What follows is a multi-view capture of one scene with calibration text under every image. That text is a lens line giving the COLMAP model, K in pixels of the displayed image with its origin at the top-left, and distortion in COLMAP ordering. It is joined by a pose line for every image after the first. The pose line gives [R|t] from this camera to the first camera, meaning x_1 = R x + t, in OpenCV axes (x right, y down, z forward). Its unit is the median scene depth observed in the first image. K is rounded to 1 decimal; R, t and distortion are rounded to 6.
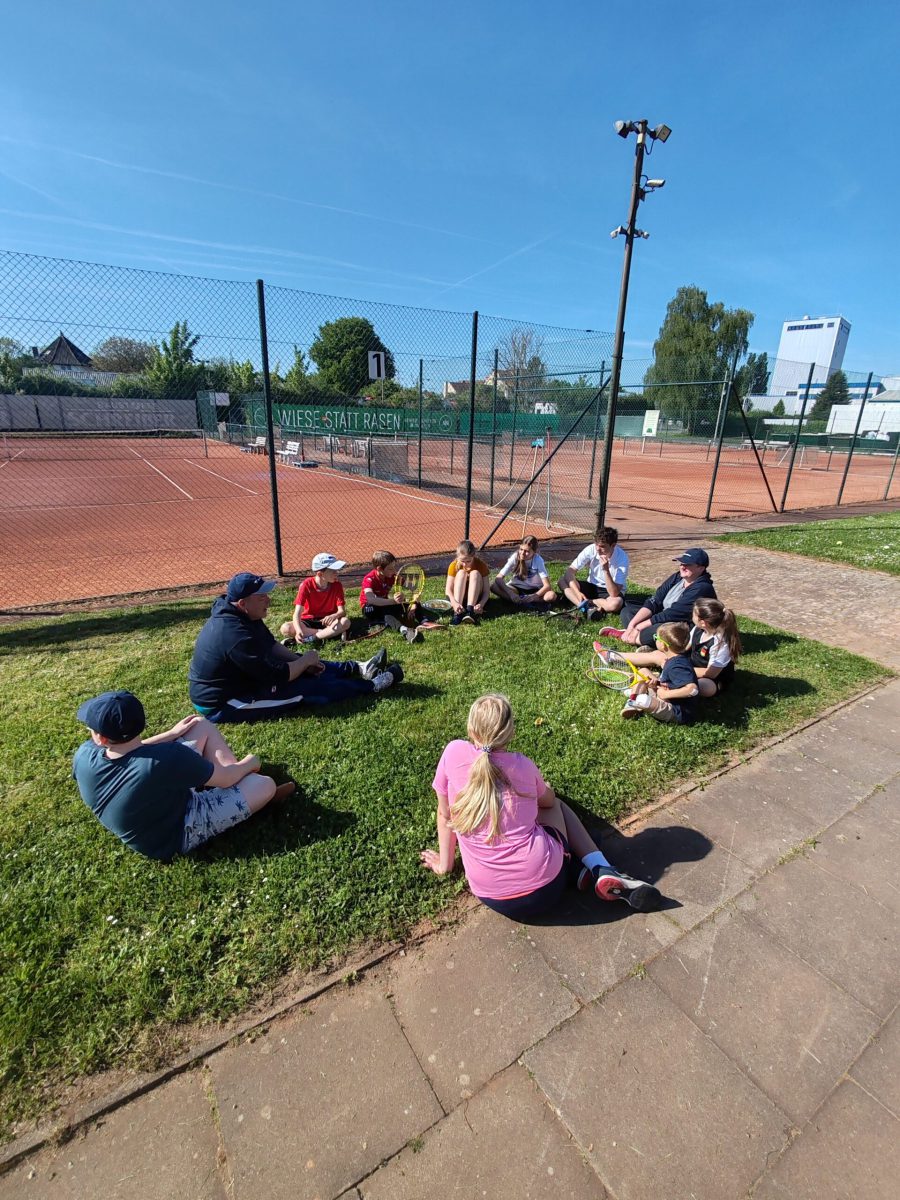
lens RADIAL K [[548.7, 0, 446.5], [0, 548.7, 598.0], [0, 0, 1]] dist [0.002857, 0.000194]
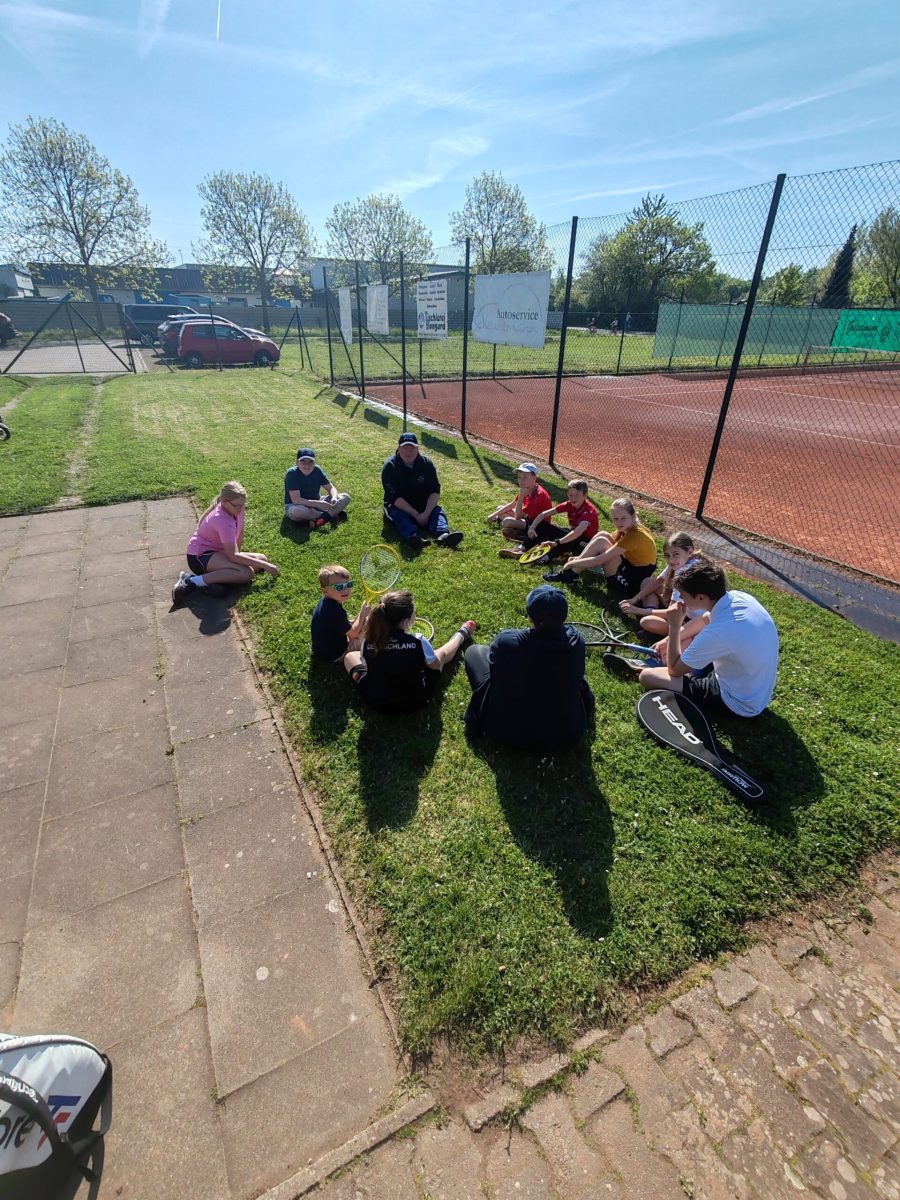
lens RADIAL K [[548.7, 0, 447.3], [0, 548.7, 602.8], [0, 0, 1]] dist [0.002857, 0.000194]
pose [[-0.085063, 0.447588, -0.890185, 0.986019], [-0.331864, 0.829683, 0.448879, -0.304637], [0.939484, 0.333603, 0.077963, 0.858650]]
